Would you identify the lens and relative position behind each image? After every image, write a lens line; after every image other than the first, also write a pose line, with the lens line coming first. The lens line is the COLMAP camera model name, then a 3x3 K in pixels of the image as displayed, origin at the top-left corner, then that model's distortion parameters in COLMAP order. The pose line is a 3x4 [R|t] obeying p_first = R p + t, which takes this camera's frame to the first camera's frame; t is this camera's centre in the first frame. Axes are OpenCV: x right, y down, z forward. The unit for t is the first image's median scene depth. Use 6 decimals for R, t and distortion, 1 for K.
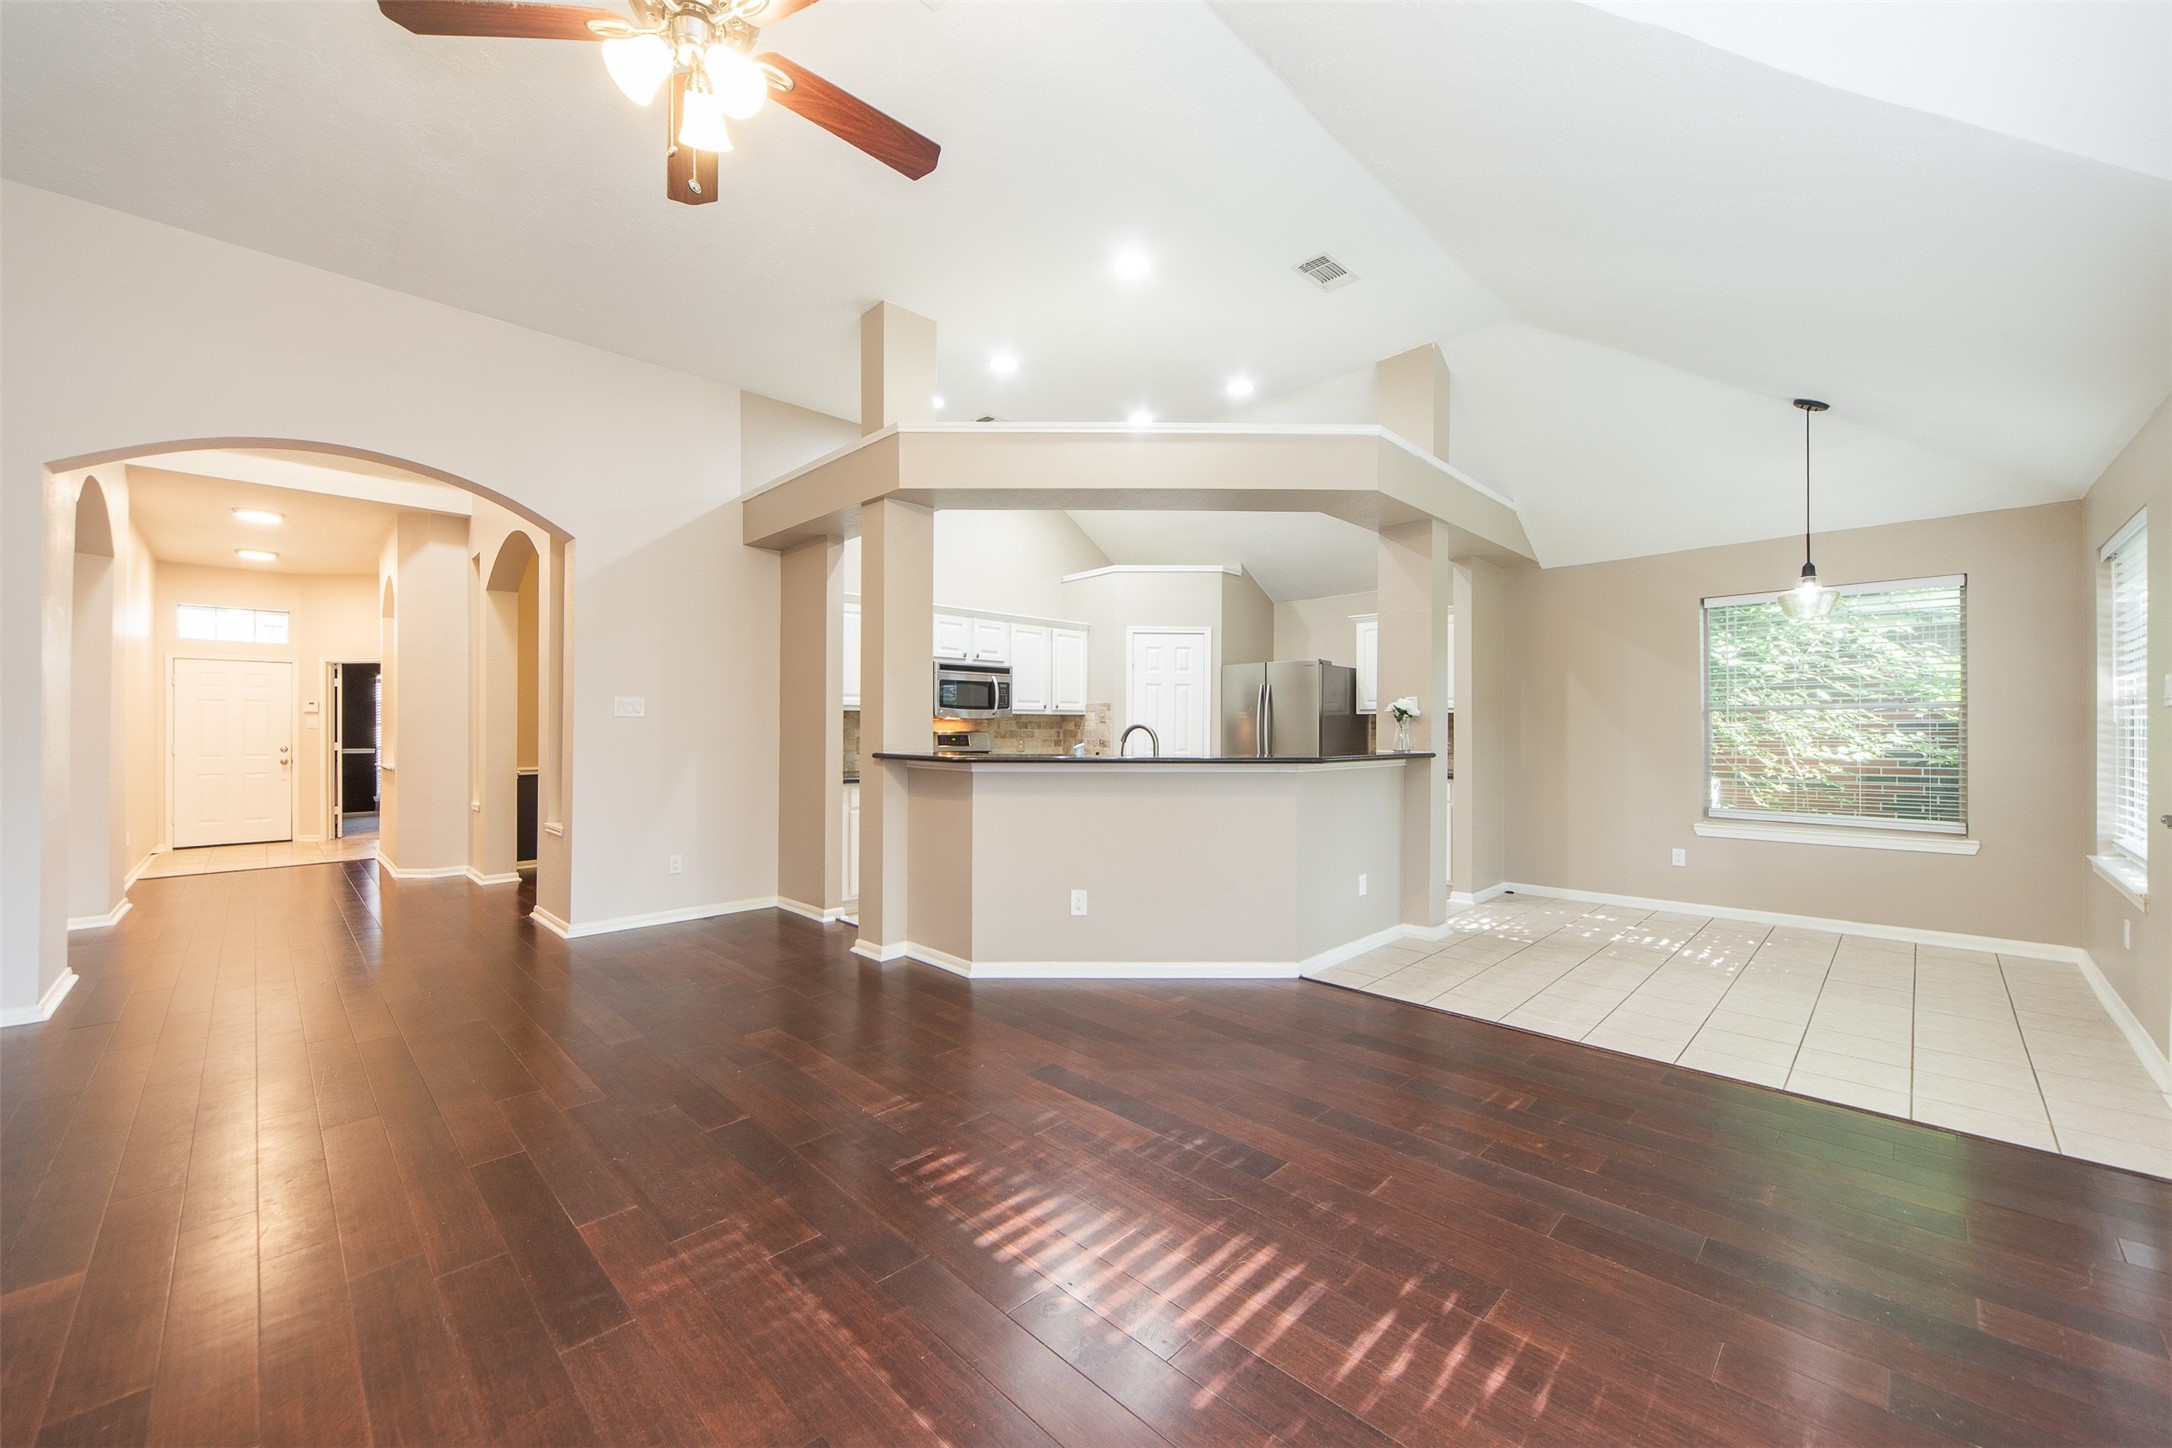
lens RADIAL K [[818.8, 0, 1077.4], [0, 818.8, 722.3], [0, 0, 1]] dist [-0.001062, -0.000235]
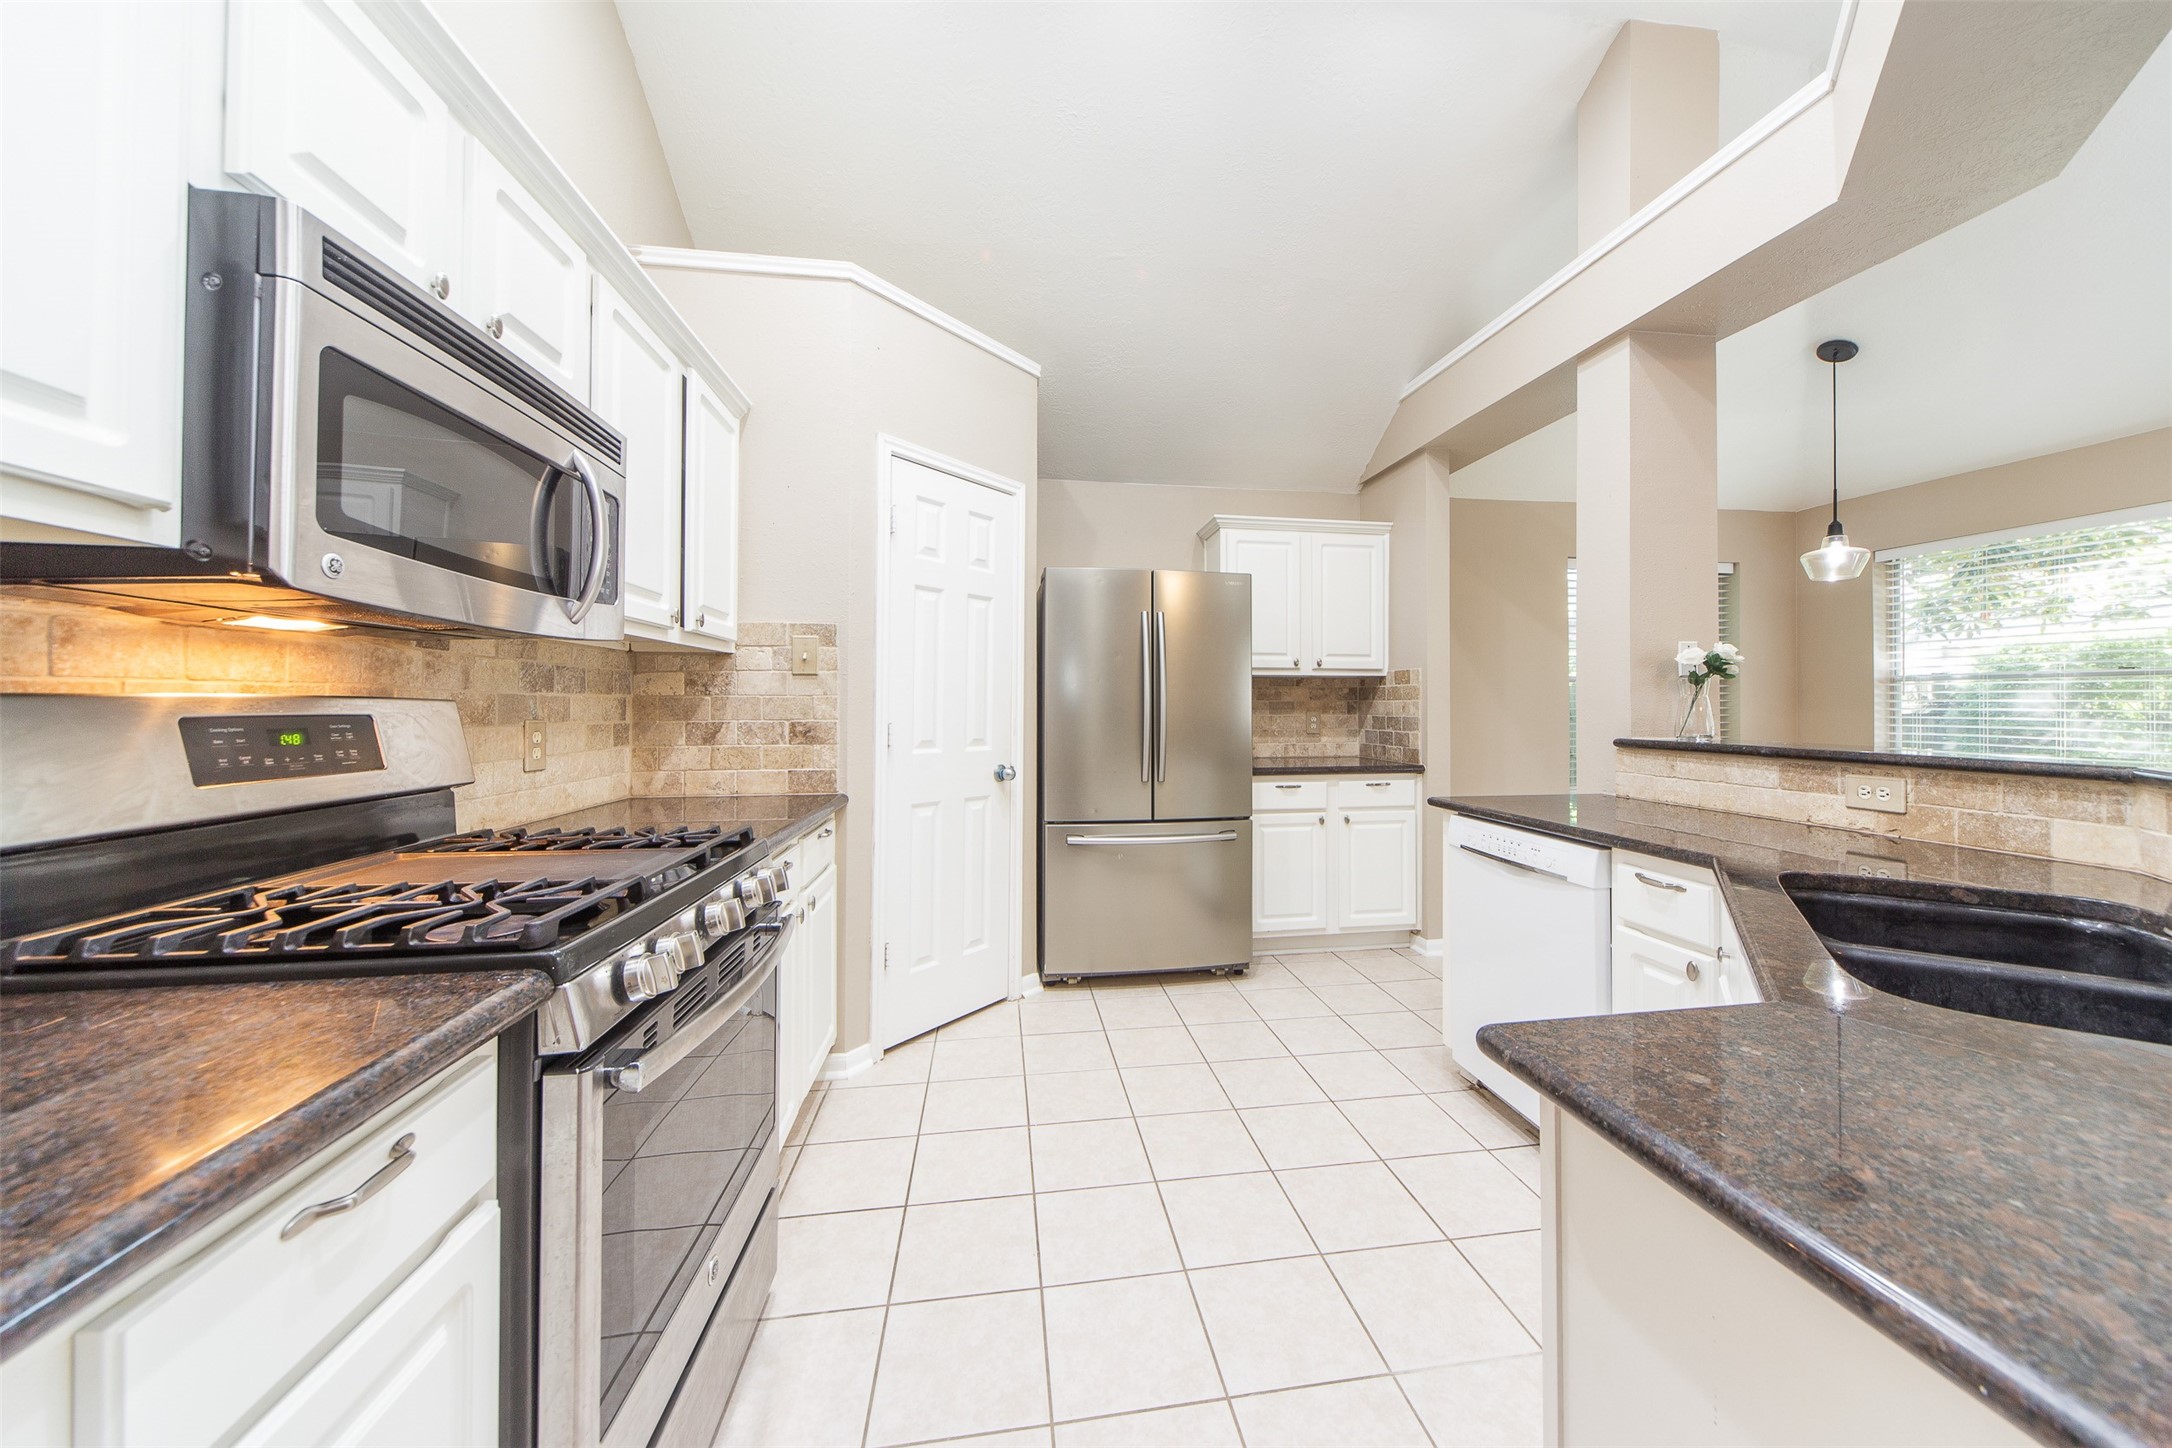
lens RADIAL K [[758.2, 0, 1105.0], [0, 758.2, 695.6], [0, 0, 1]] dist [-0.000087, -0.000002]
pose [[0.582647, 0.009310, 0.812672, -0.180789], [-0.010290, 0.999939, -0.004079, 0.009580], [-0.812660, -0.005986, 0.582707, 0.749516]]
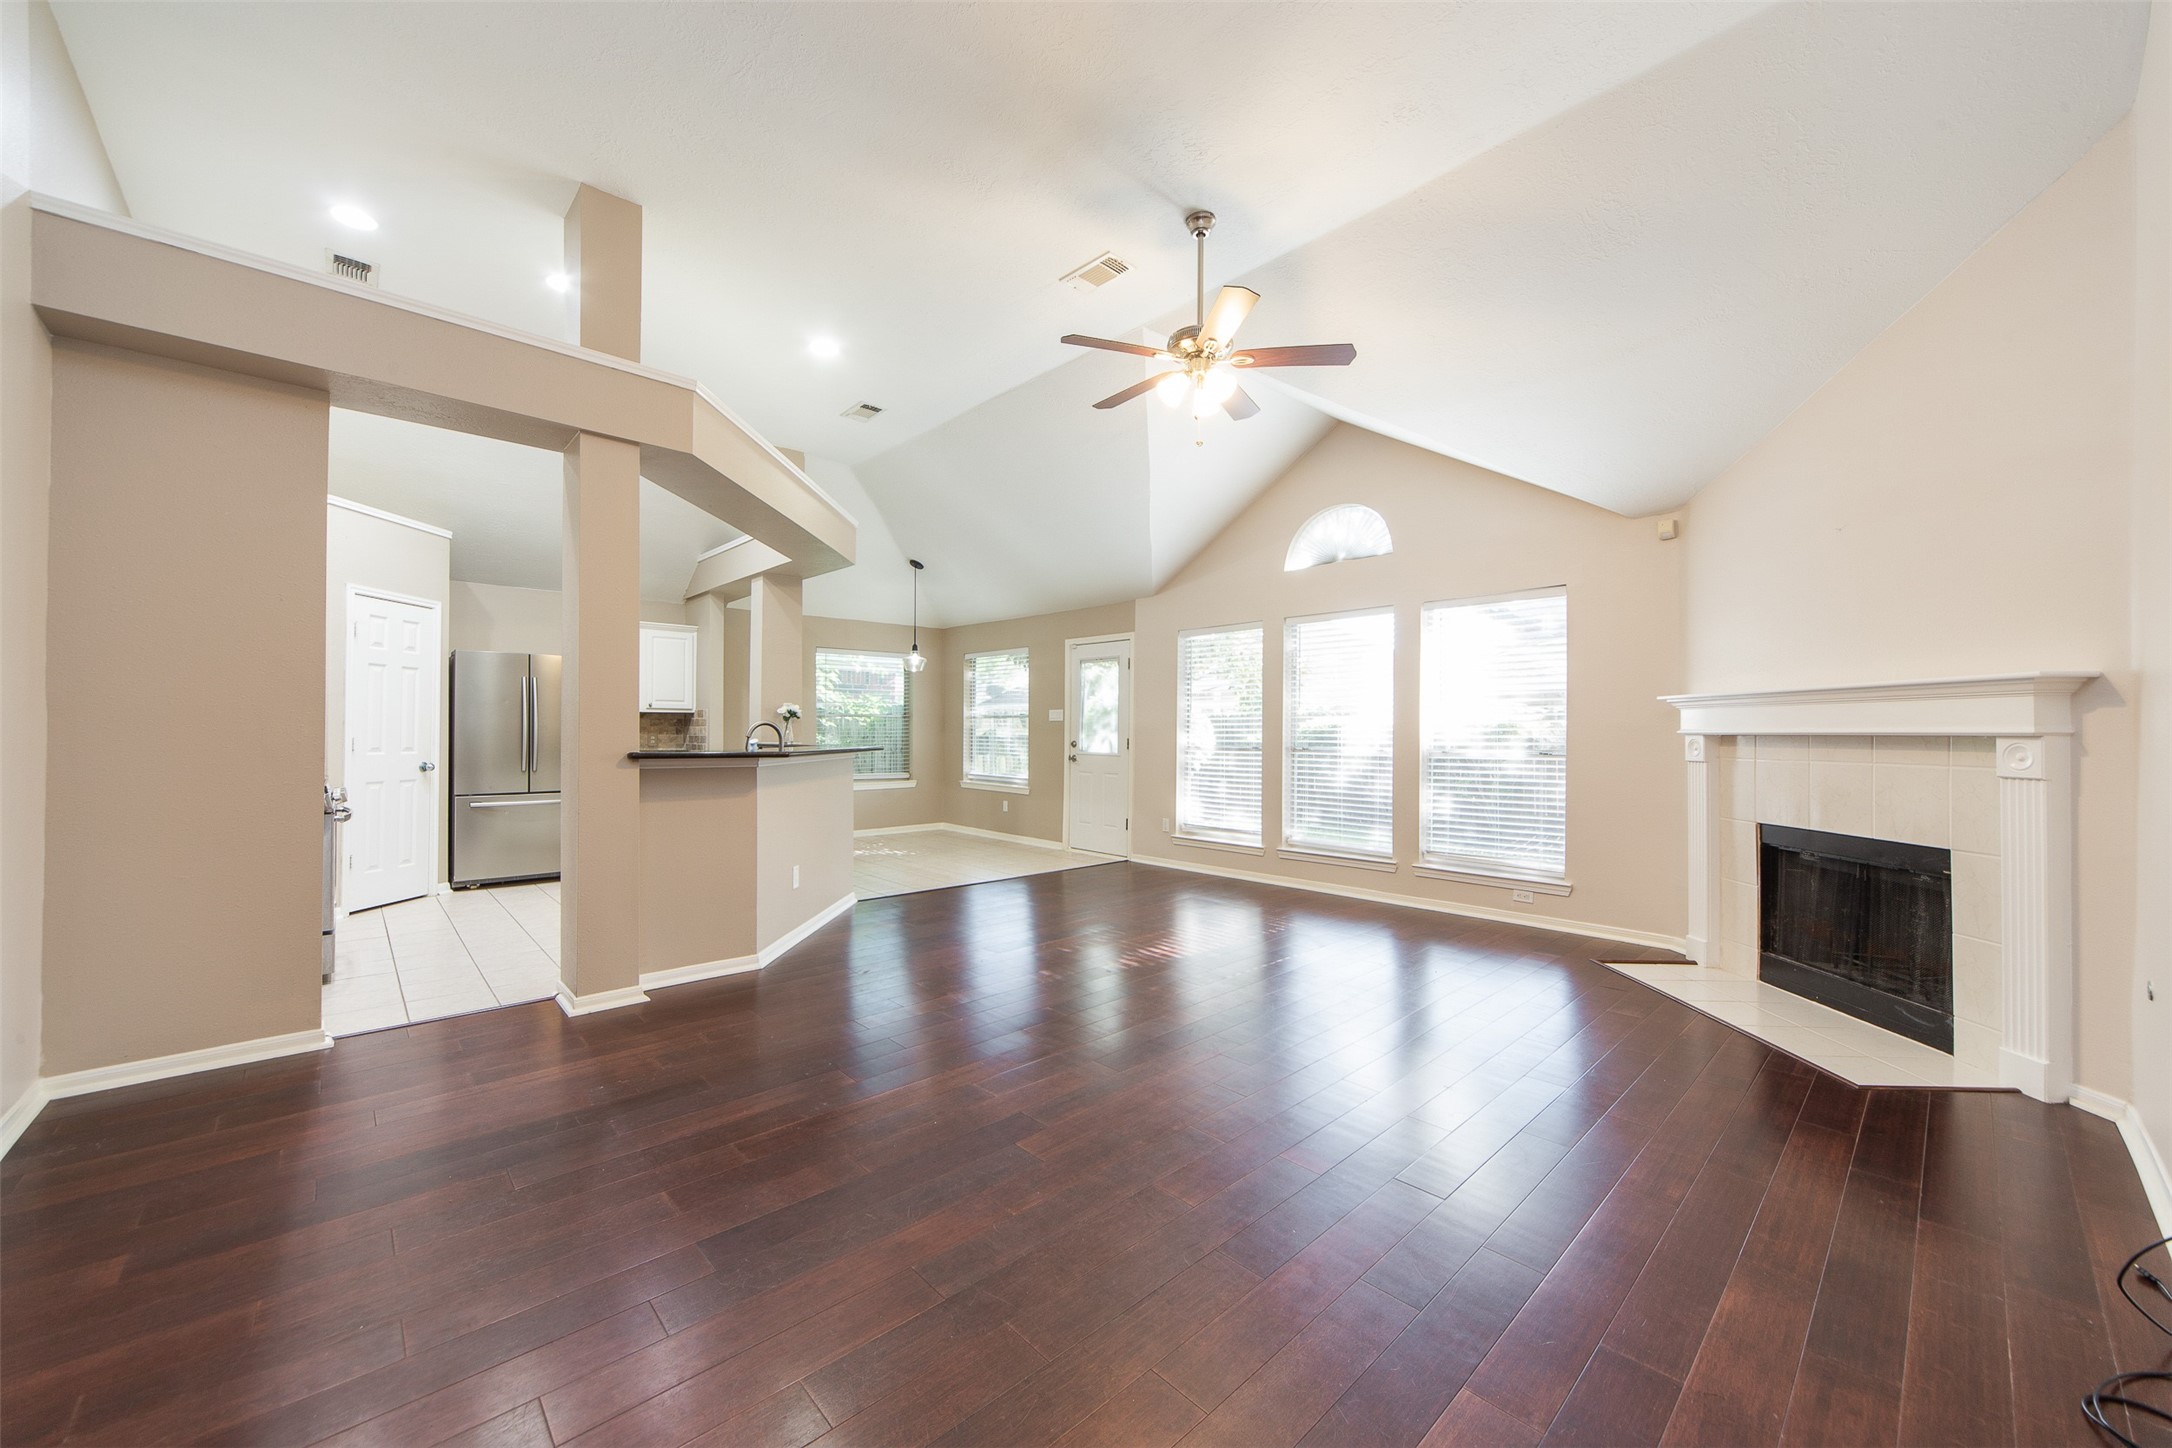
lens RADIAL K [[818.8, 0, 1070.7], [0, 818.8, 725.4], [0, 0, 1]] dist [-0.001062, -0.000235]
pose [[0.041888, 0.005859, 0.999105, -0.686461], [-0.015156, 0.999871, -0.005228, 0.004864], [-0.999007, -0.014923, 0.041971, 0.343333]]
